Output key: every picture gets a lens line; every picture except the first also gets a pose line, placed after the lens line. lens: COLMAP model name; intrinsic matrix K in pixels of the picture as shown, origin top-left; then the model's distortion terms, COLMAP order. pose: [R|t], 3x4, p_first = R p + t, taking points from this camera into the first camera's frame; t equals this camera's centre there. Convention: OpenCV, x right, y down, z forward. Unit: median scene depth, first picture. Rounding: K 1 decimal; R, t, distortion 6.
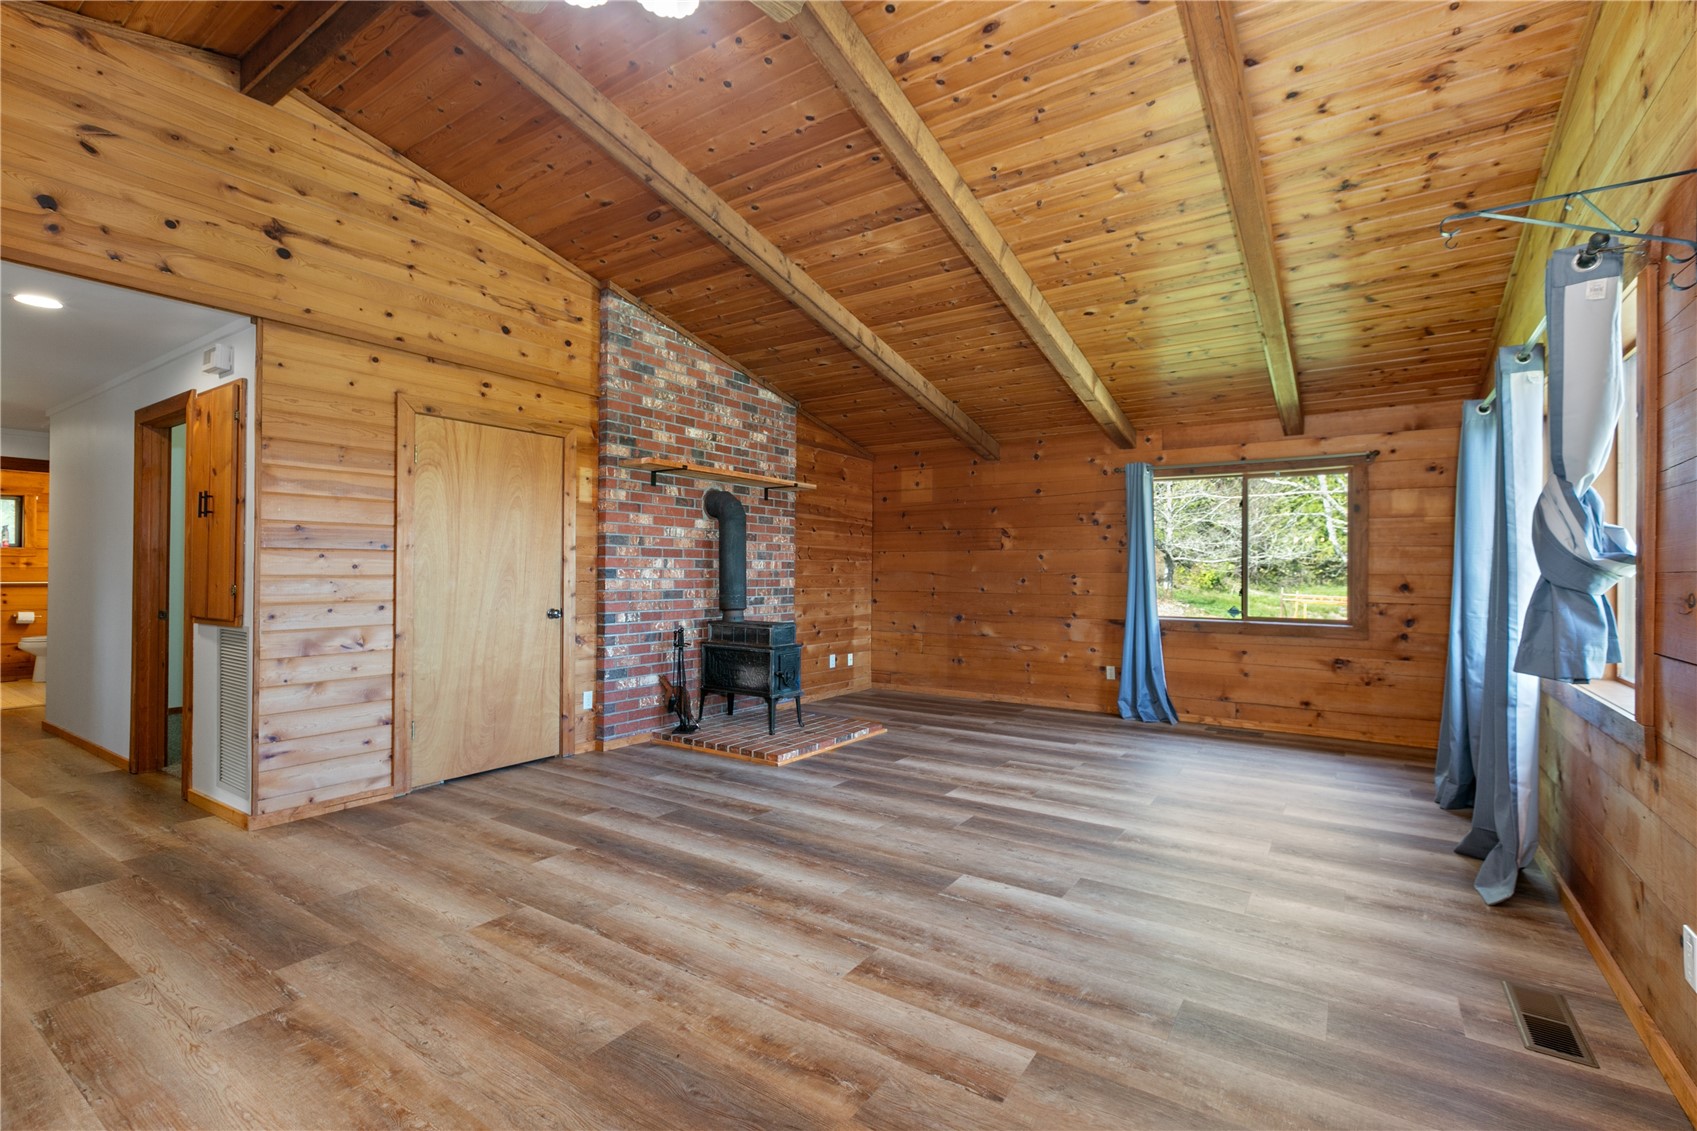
lens RADIAL K [[771.2, 0, 844.1], [0, 771.2, 564.8], [0, 0, 1]] dist [-0.005610, -0.000197]
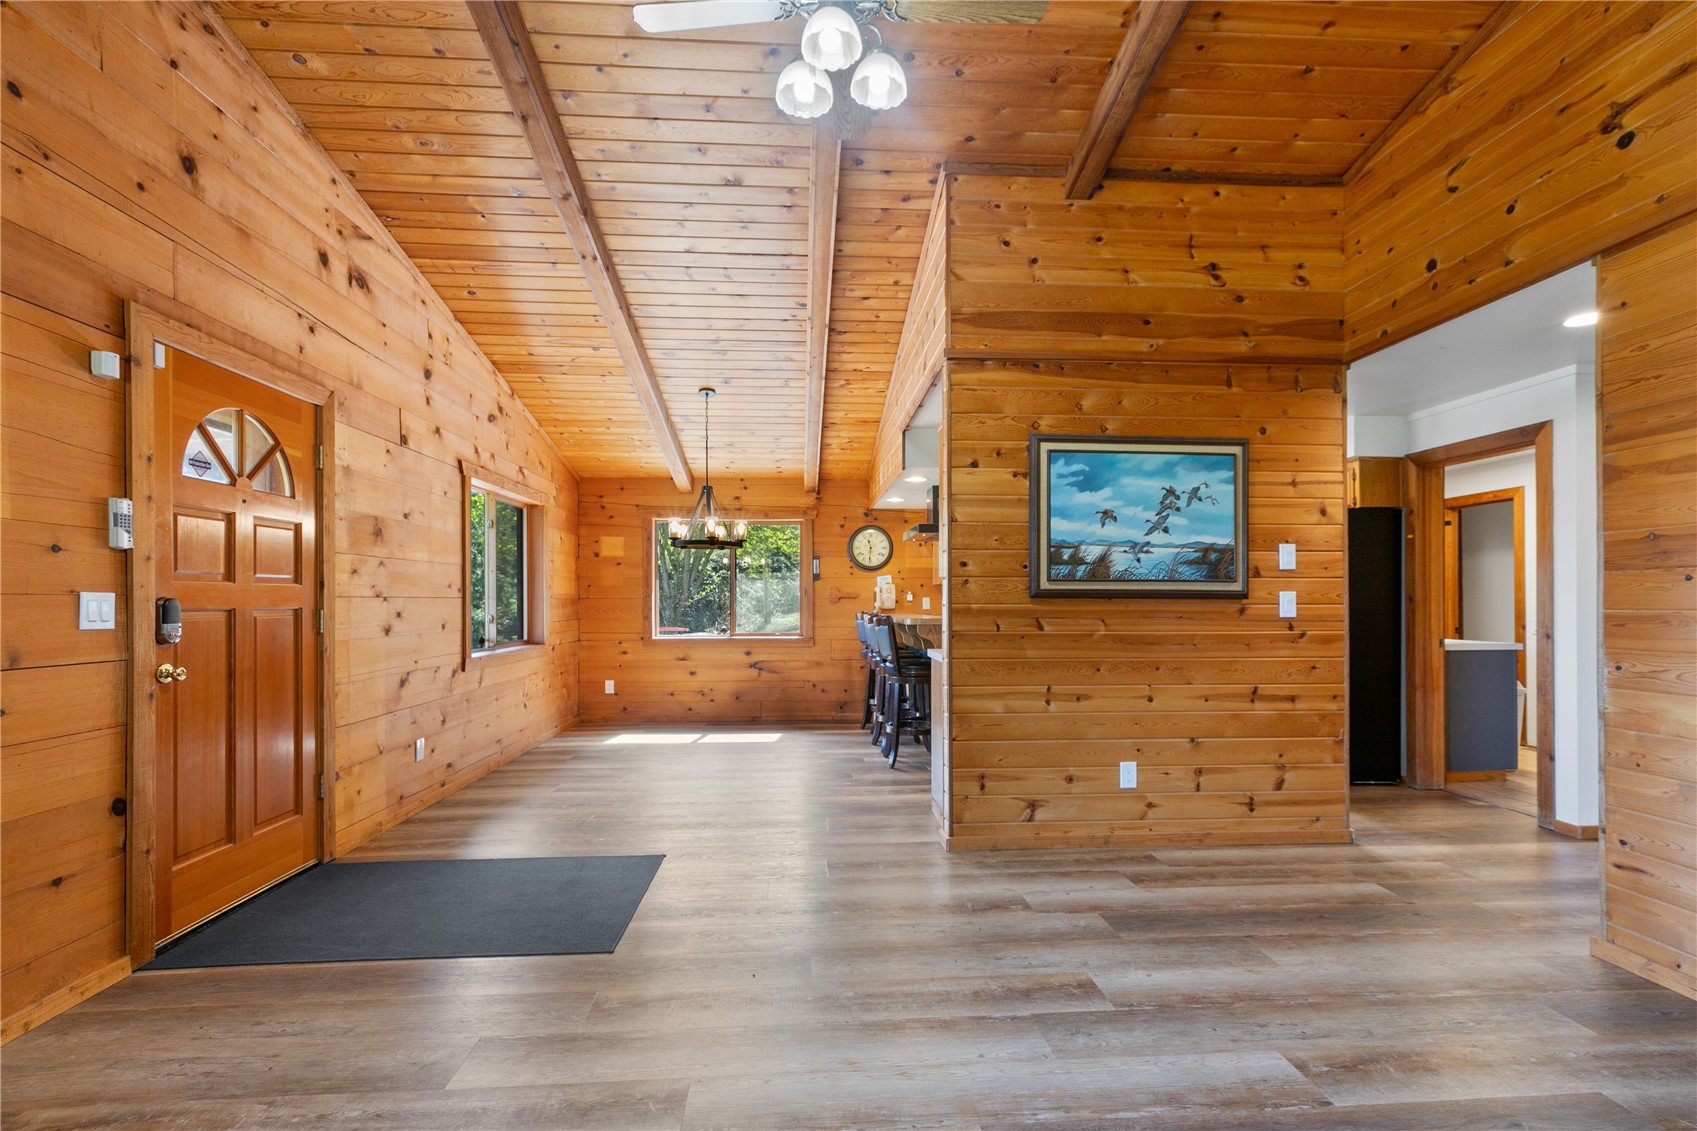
lens RADIAL K [[771.2, 0, 847.9], [0, 771.2, 605.4], [0, 0, 1]] dist [-0.005610, -0.000197]
pose [[-0.787968, -0.004633, -0.615698, 0.157310], [0.000934, 0.999962, -0.008719, 0.010772], [0.615715, -0.007445, -0.787934, 0.729716]]
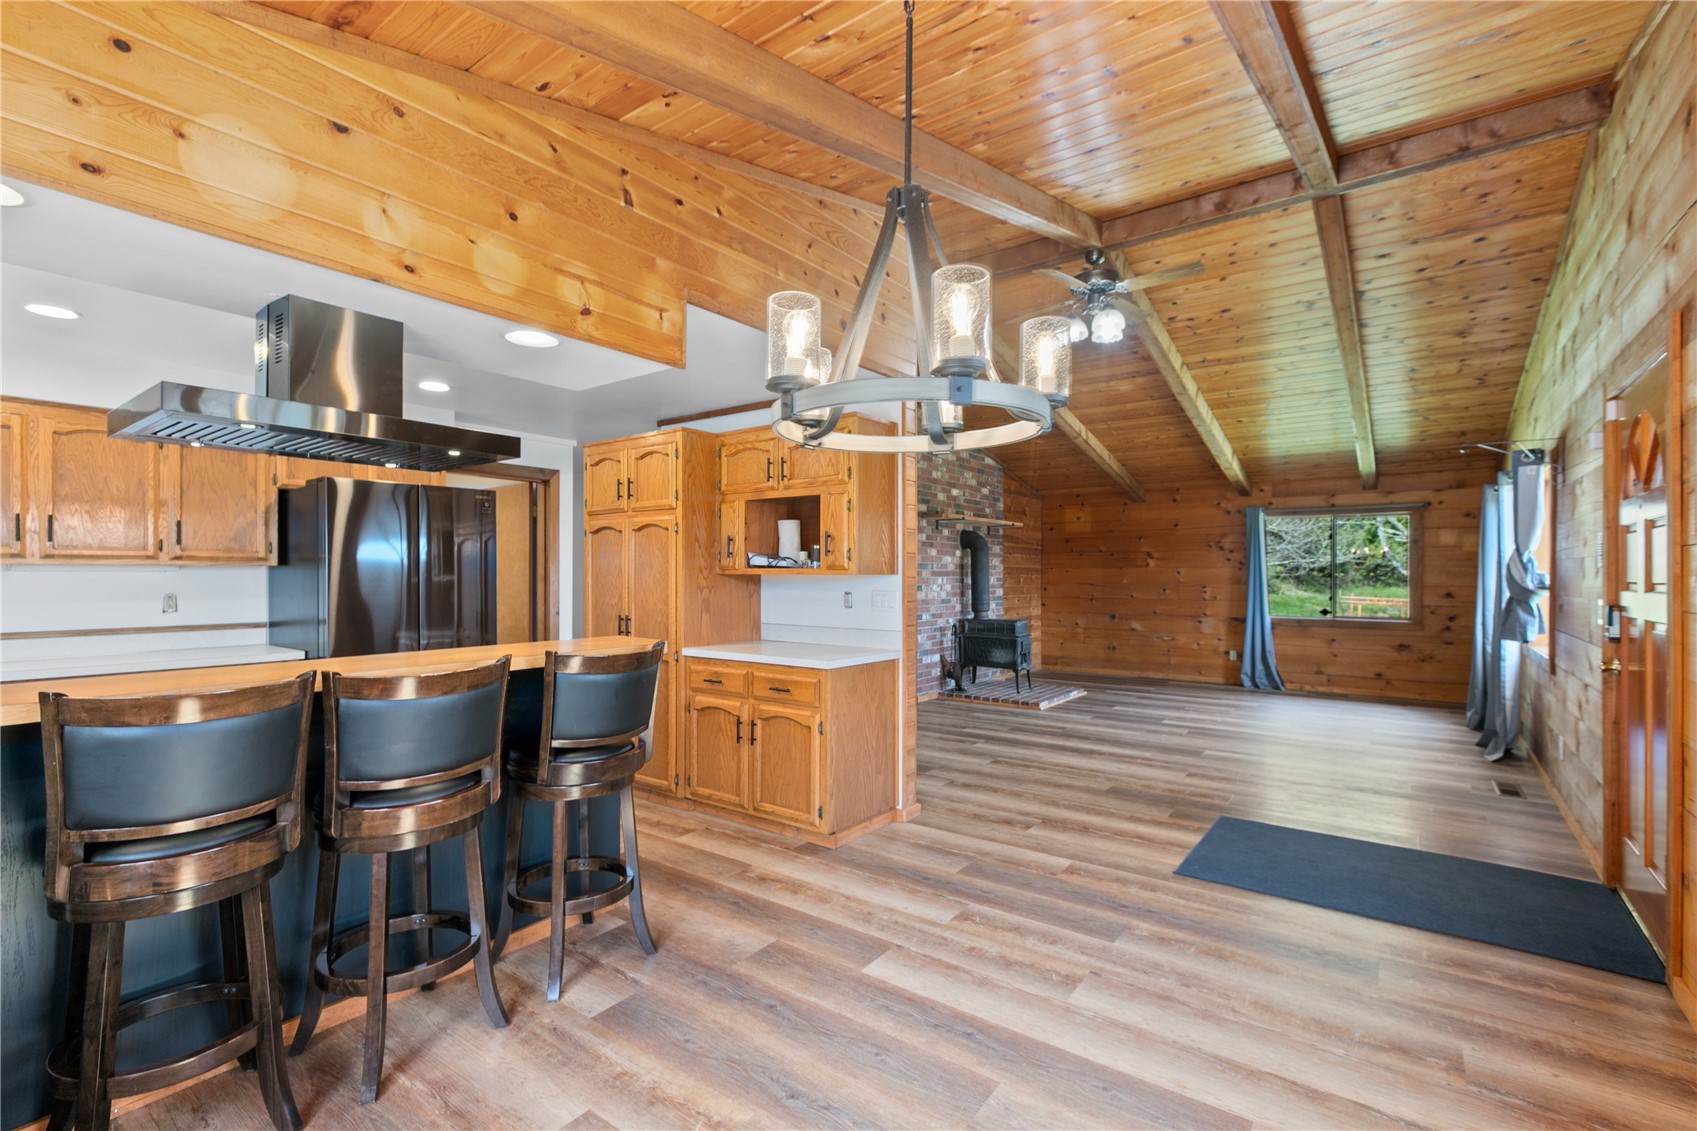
lens RADIAL K [[771.2, 0, 841.1], [0, 771.2, 571.6], [0, 0, 1]] dist [-0.005610, -0.000197]
pose [[0.999019, -0.004254, -0.044081, -0.365492], [0.004550, 0.999968, 0.006615, -0.030495], [0.044051, -0.006809, 0.999006, -0.517246]]
